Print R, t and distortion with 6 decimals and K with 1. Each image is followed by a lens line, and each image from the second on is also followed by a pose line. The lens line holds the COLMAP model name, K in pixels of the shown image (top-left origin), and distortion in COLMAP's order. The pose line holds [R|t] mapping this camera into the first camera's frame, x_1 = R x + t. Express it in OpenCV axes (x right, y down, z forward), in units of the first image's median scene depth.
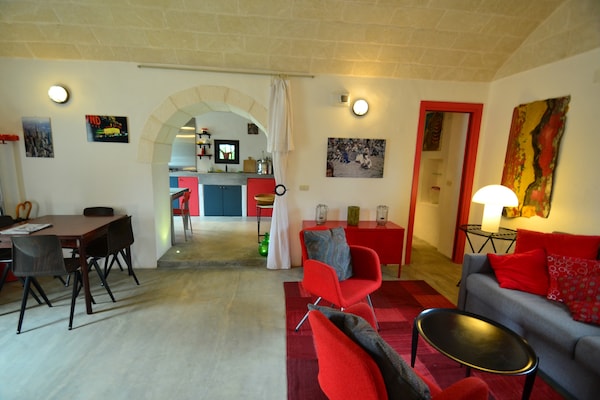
lens RADIAL K [[266.2, 0, 294.0], [0, 266.2, 200.5], [0, 0, 1]] dist [0.026323, -0.022982]
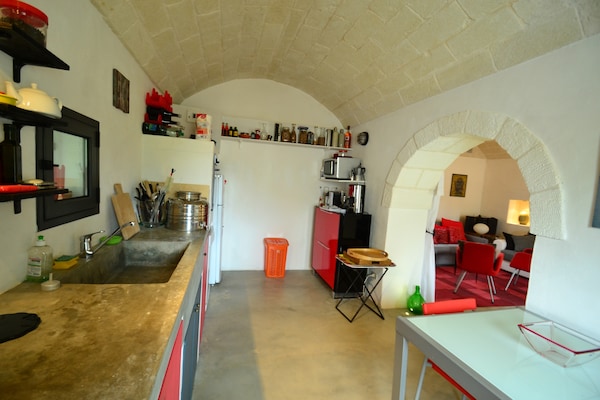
lens RADIAL K [[266.2, 0, 294.0], [0, 266.2, 200.5], [0, 0, 1]] dist [0.026323, -0.022982]
pose [[-0.160433, -0.100649, 0.981902, -0.506616], [0.082148, 0.989975, 0.114899, -0.167845], [-0.983622, 0.099095, -0.150557, 0.876903]]
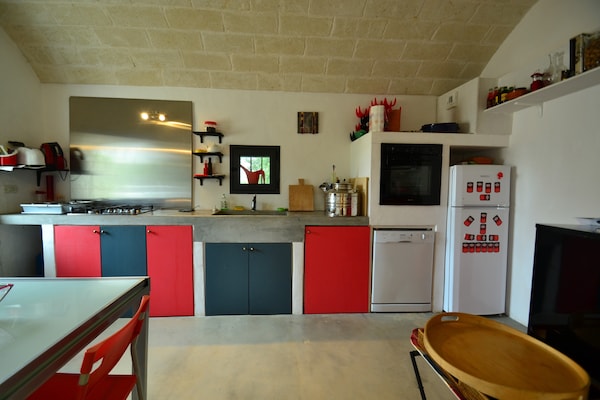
lens RADIAL K [[266.2, 0, 294.0], [0, 266.2, 200.5], [0, 0, 1]] dist [0.026323, -0.022982]
pose [[0.999455, -0.013670, -0.030044, -0.169418], [0.010579, 0.994859, -0.100711, -0.077121], [0.031266, 0.100338, 0.994462, 0.530529]]
